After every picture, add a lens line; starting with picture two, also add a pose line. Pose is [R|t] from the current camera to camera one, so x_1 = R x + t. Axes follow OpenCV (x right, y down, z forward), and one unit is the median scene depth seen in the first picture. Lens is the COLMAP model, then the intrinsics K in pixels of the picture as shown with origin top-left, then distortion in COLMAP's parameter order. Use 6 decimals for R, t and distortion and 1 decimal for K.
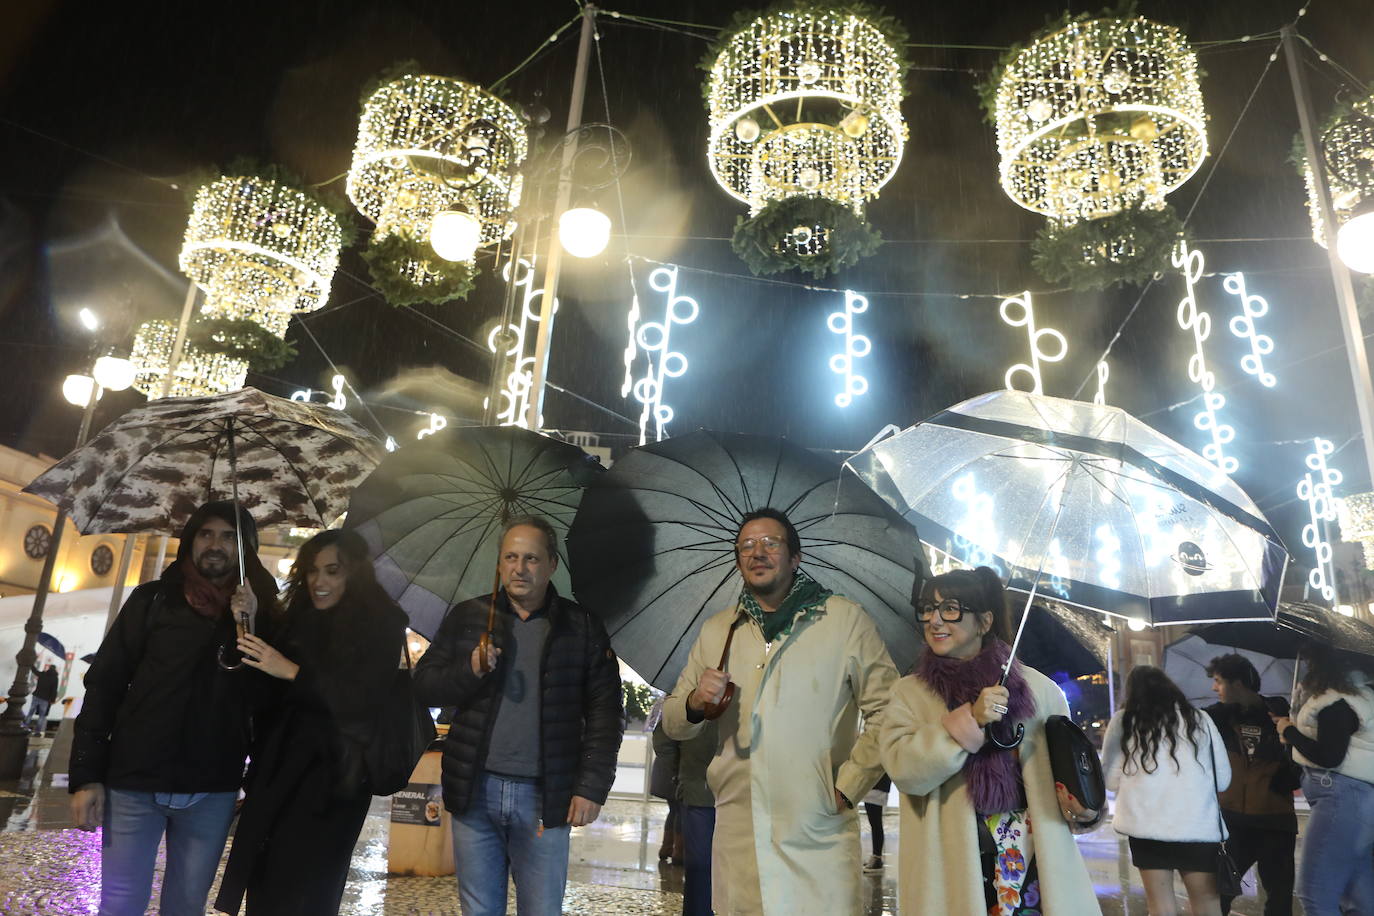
lens RADIAL K [[968.7, 0, 676.9], [0, 968.7, 453.8], [0, 0, 1]] dist [-0.059569, 0.010175]
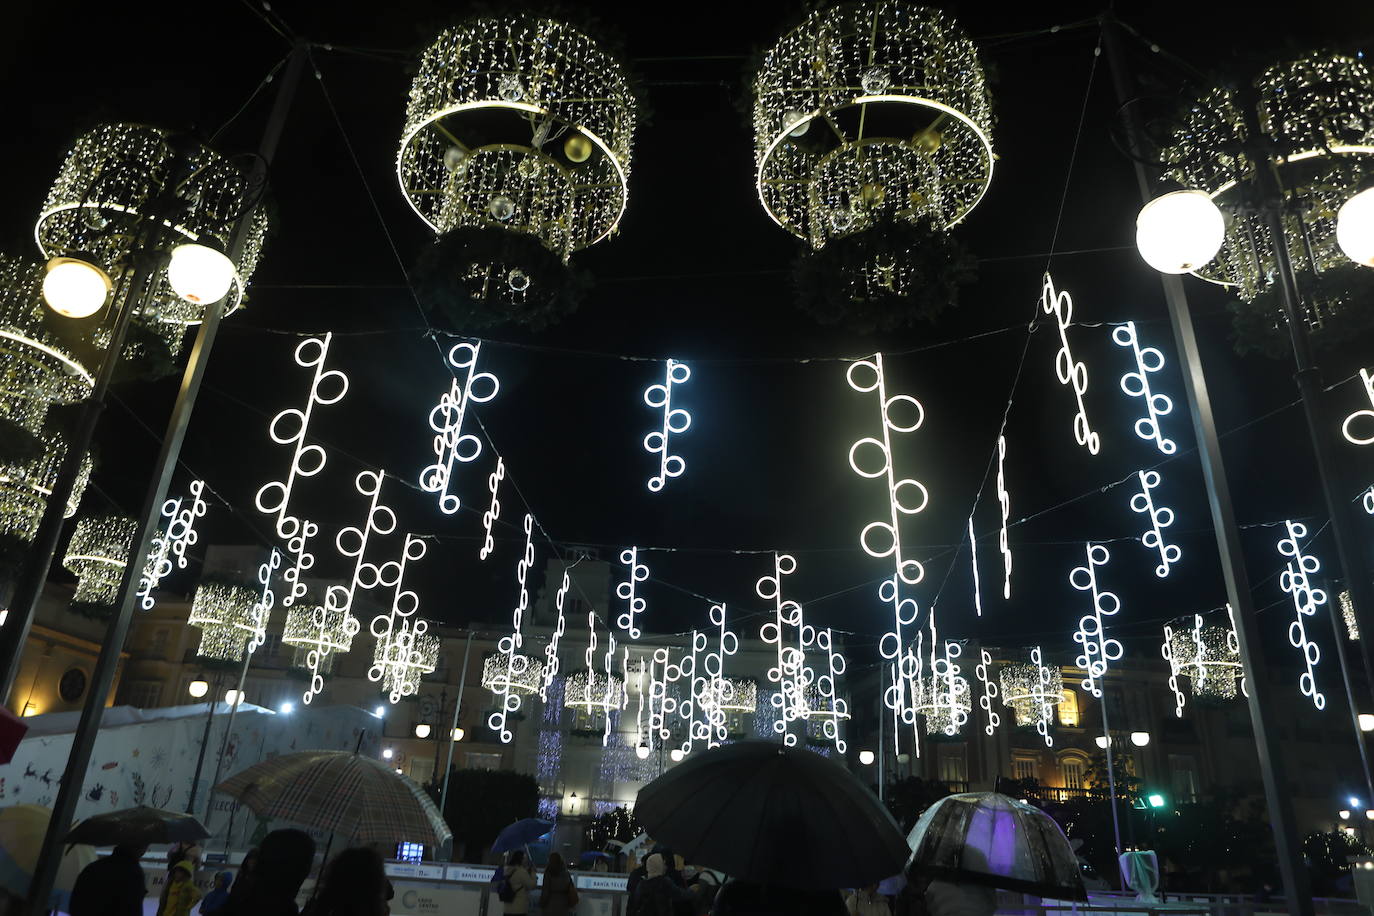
lens RADIAL K [[968.7, 0, 700.1], [0, 968.7, 453.5], [0, 0, 1]] dist [-0.059569, 0.010175]
pose [[0.999001, -0.026108, -0.036256, 0.308801], [0.021646, 0.992724, -0.118450, 0.024883], [0.039084, 0.117547, 0.992298, 0.191789]]
